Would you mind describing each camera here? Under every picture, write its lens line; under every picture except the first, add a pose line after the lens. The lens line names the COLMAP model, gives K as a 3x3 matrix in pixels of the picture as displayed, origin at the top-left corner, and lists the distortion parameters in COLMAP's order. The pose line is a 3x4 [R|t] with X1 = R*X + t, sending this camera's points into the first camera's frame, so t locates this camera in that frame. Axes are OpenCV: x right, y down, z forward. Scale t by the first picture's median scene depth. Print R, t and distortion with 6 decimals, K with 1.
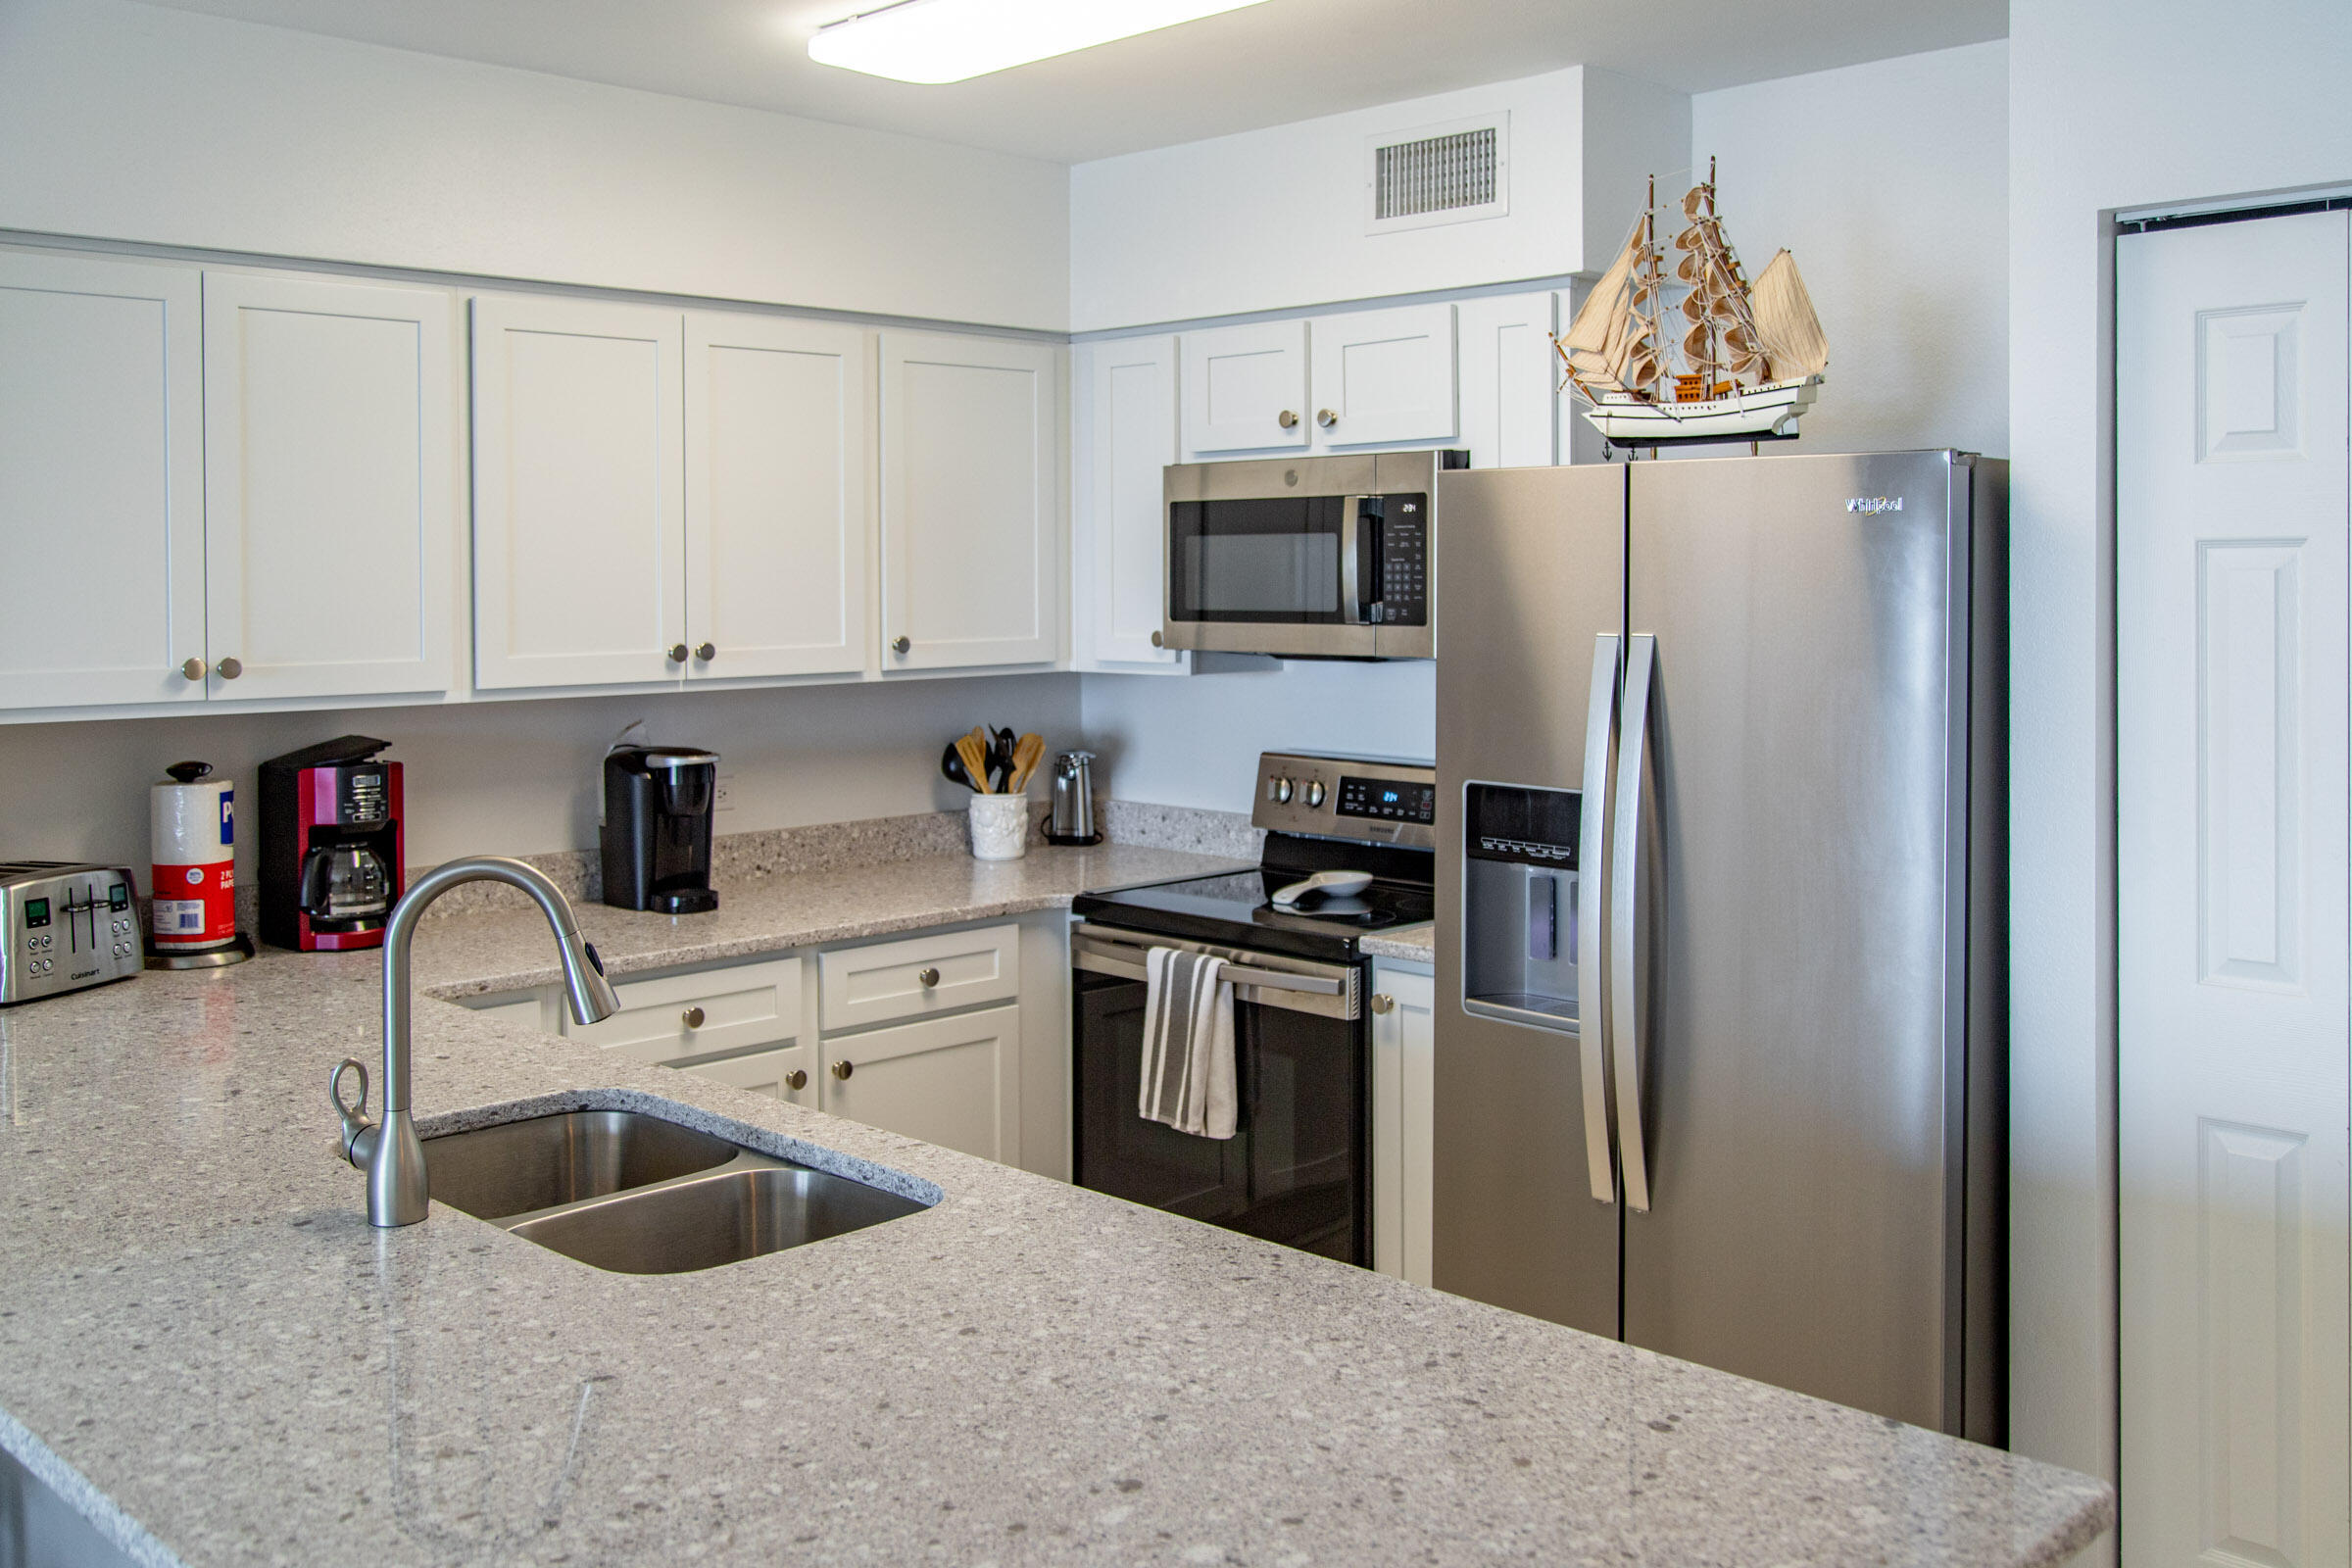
lens RADIAL K [[2196.9, 0, 1178.7], [0, 2196.9, 589.7], [0, 0, 1]] dist [0.004620, 0.002452]
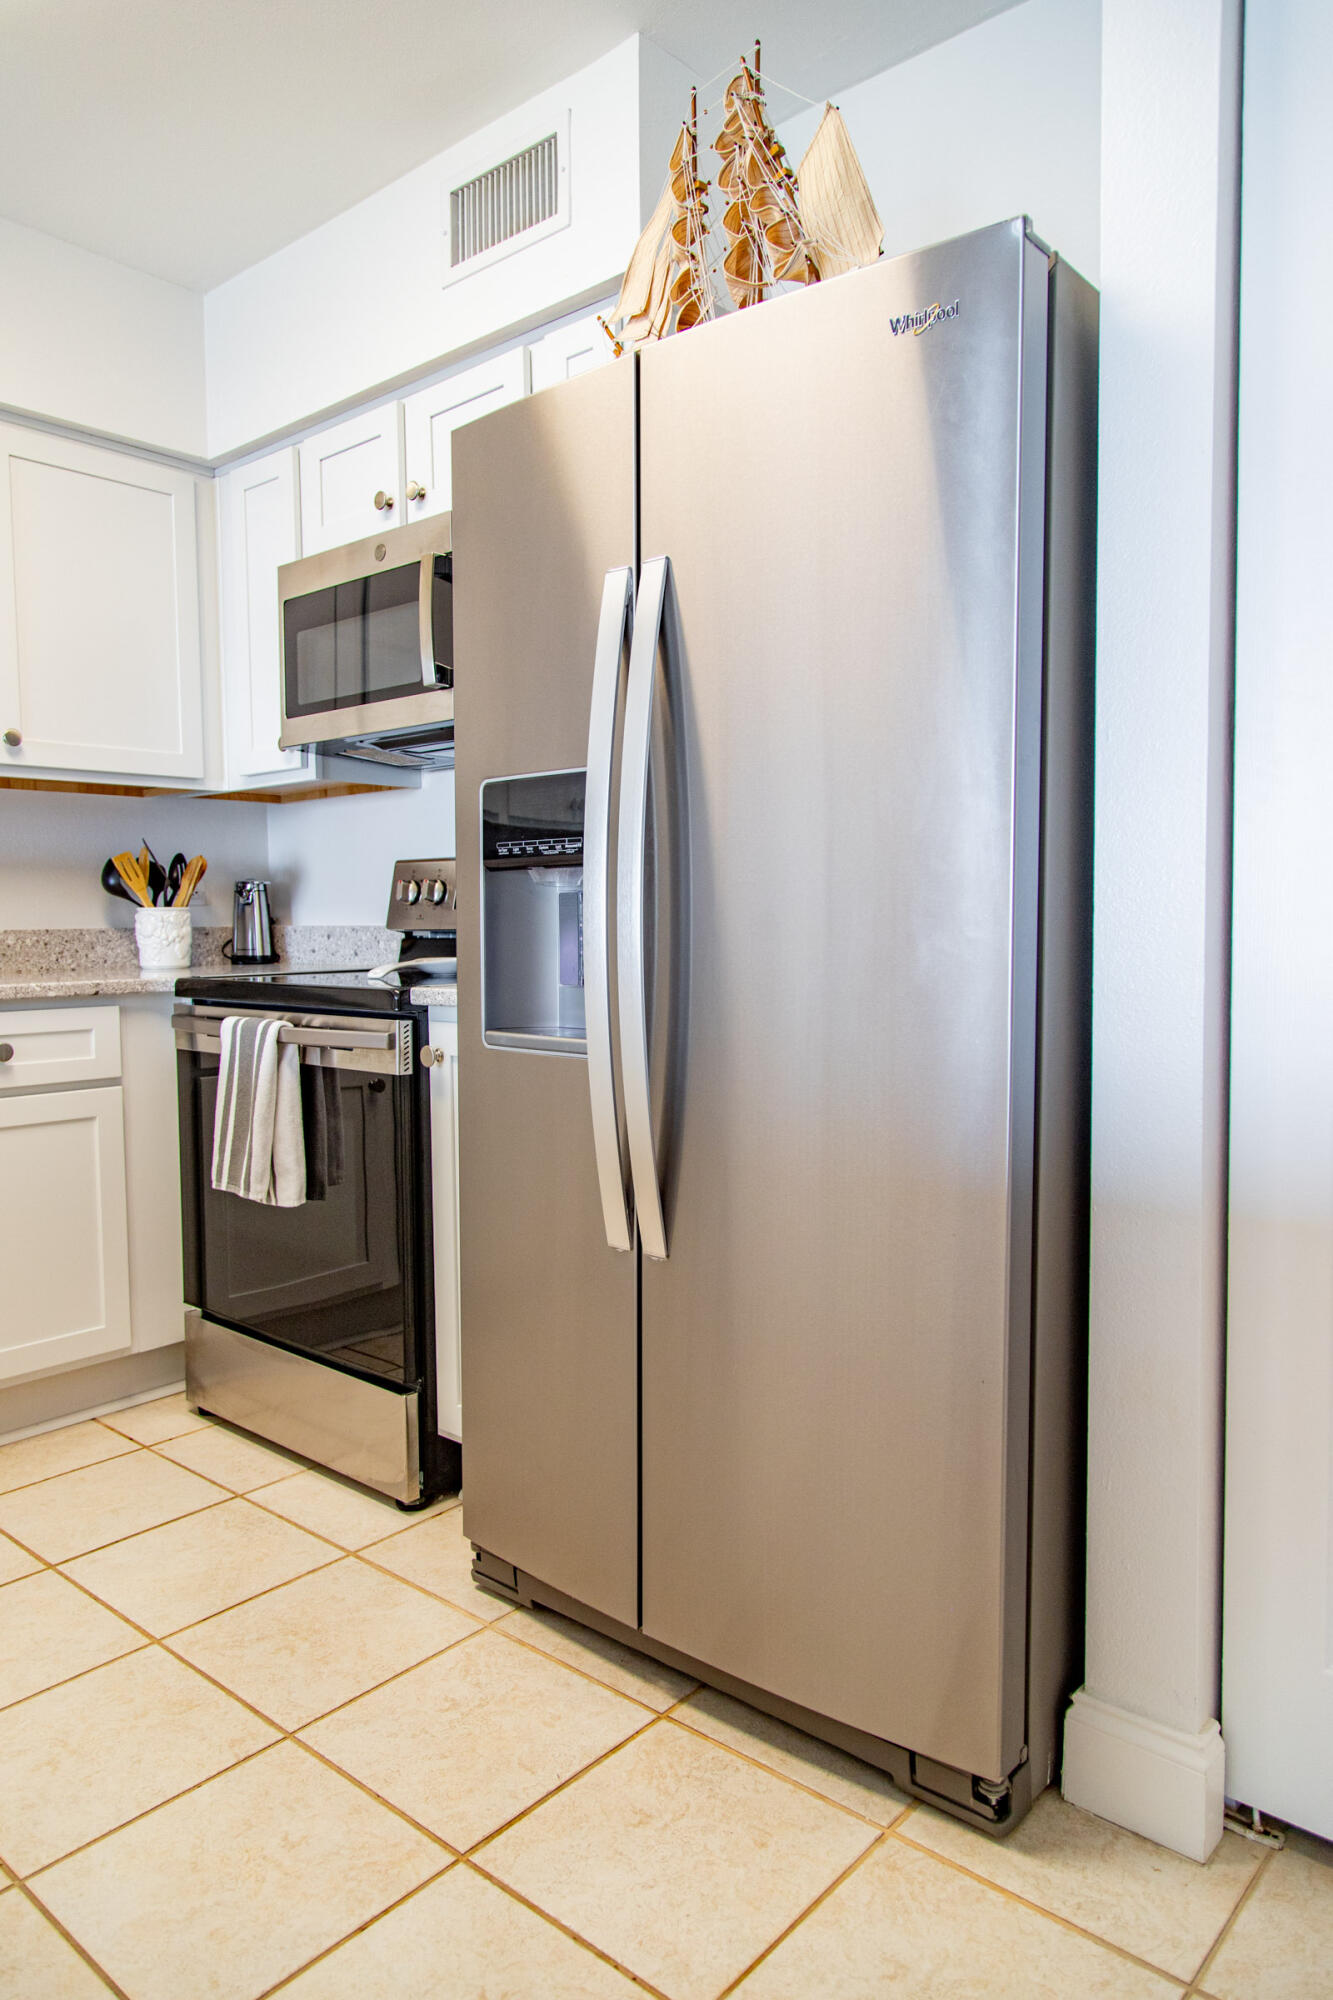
lens RADIAL K [[1327.6, 0, 666.5], [0, 1327.6, 1000.0], [0, 0, 1]] dist [0.000289, -0.000981]
pose [[0.997772, -0.009100, 0.066085, 0.145350], [0.005782, 0.998721, 0.050227, 0.127504], [-0.066458, -0.049733, 0.996549, 0.401034]]
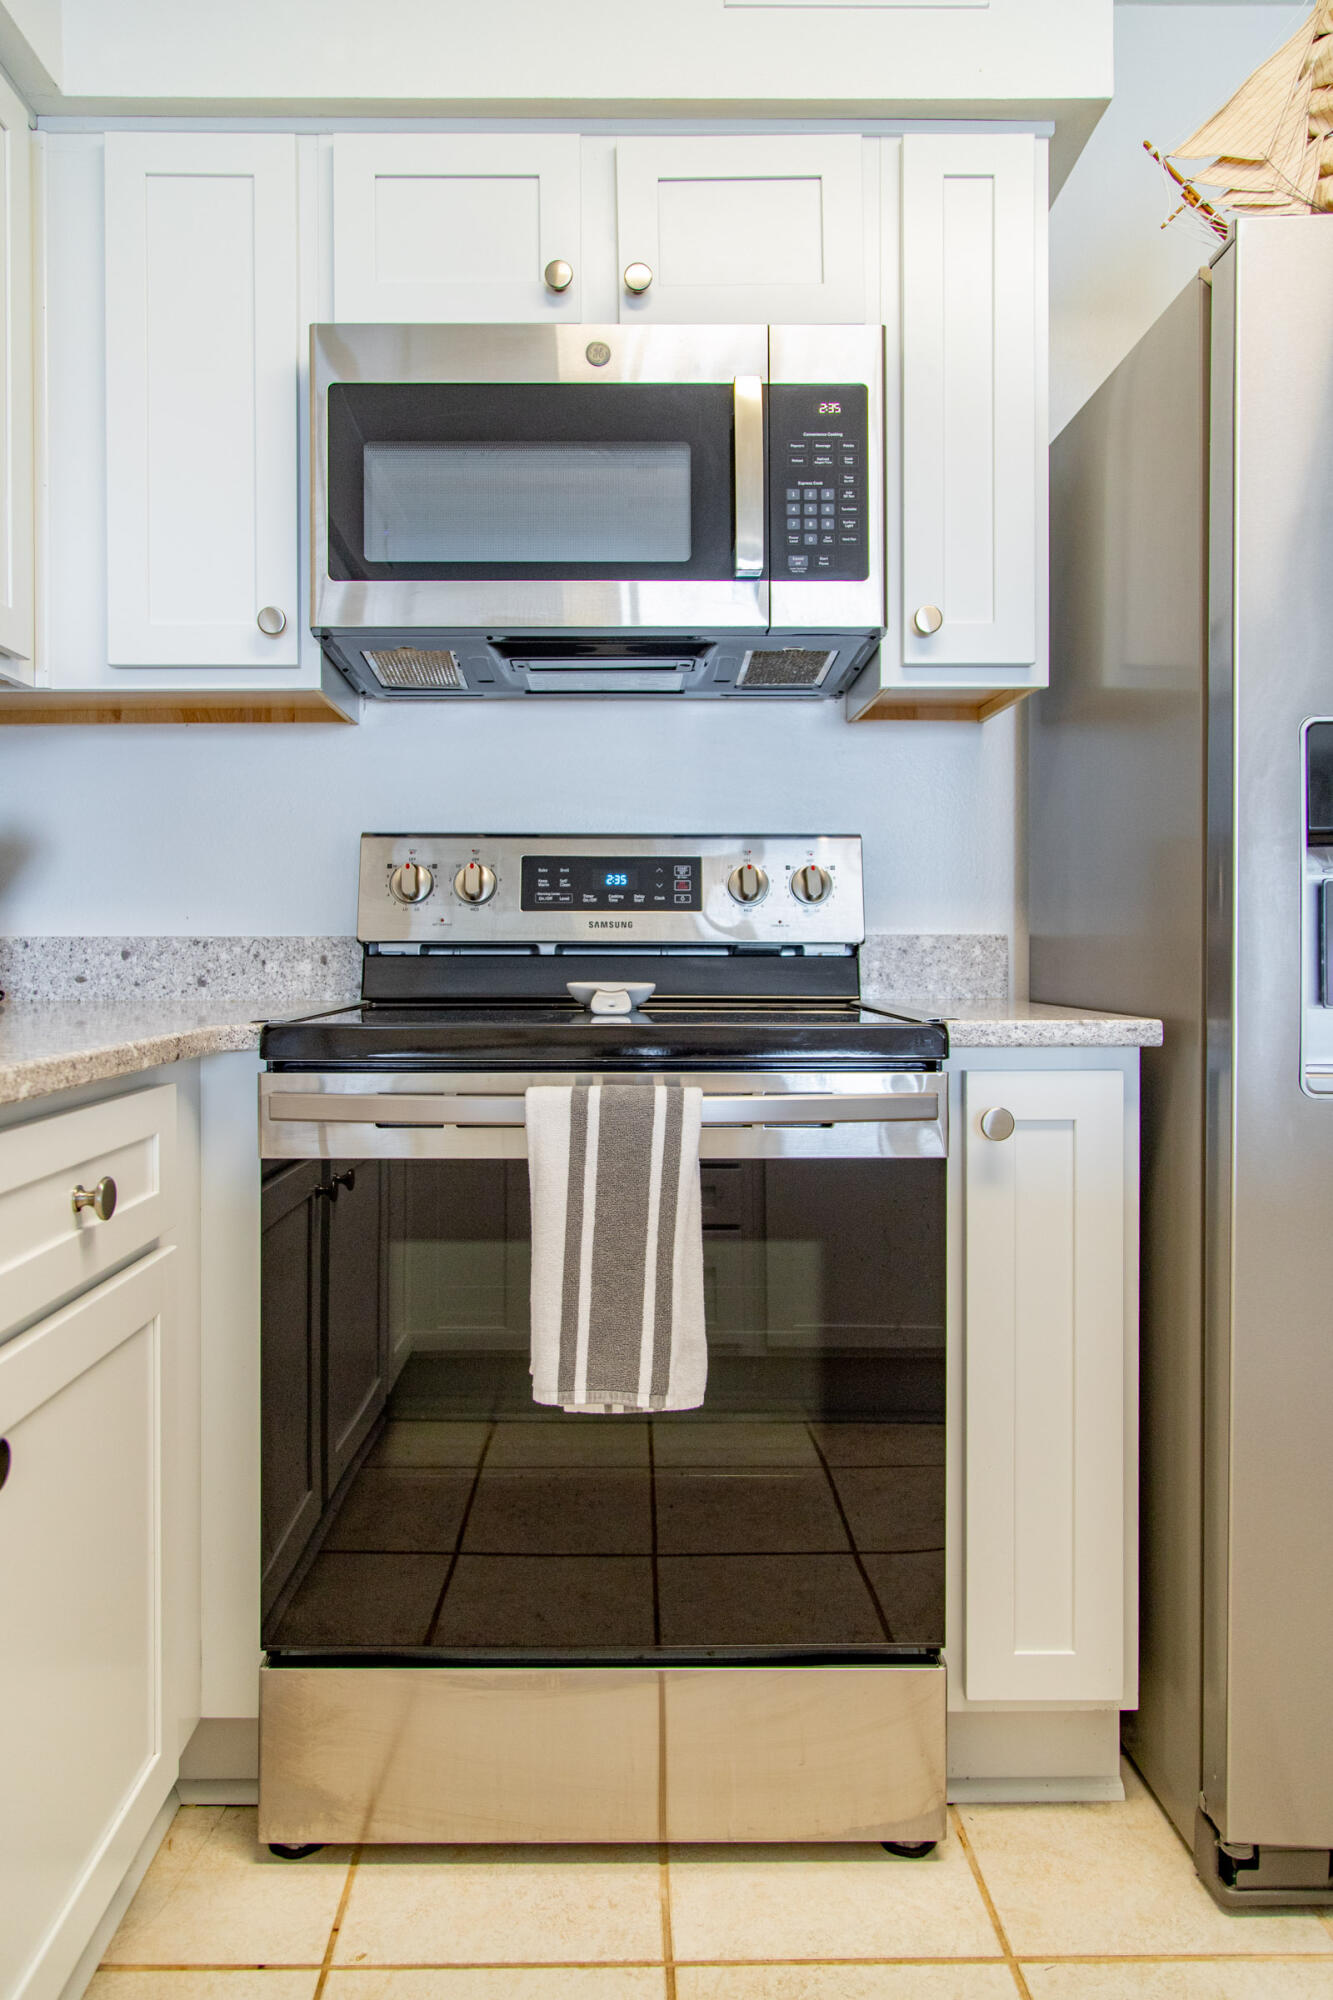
lens RADIAL K [[1361.7, 0, 626.1], [0, 1361.7, 953.1], [0, 0, 1]] dist [-0.005949, -0.000586]
pose [[0.697542, 0.002400, 0.716540, -0.237496], [0.006285, 0.999935, -0.009467, 0.133640], [-0.716516, 0.011107, 0.697482, 0.753455]]
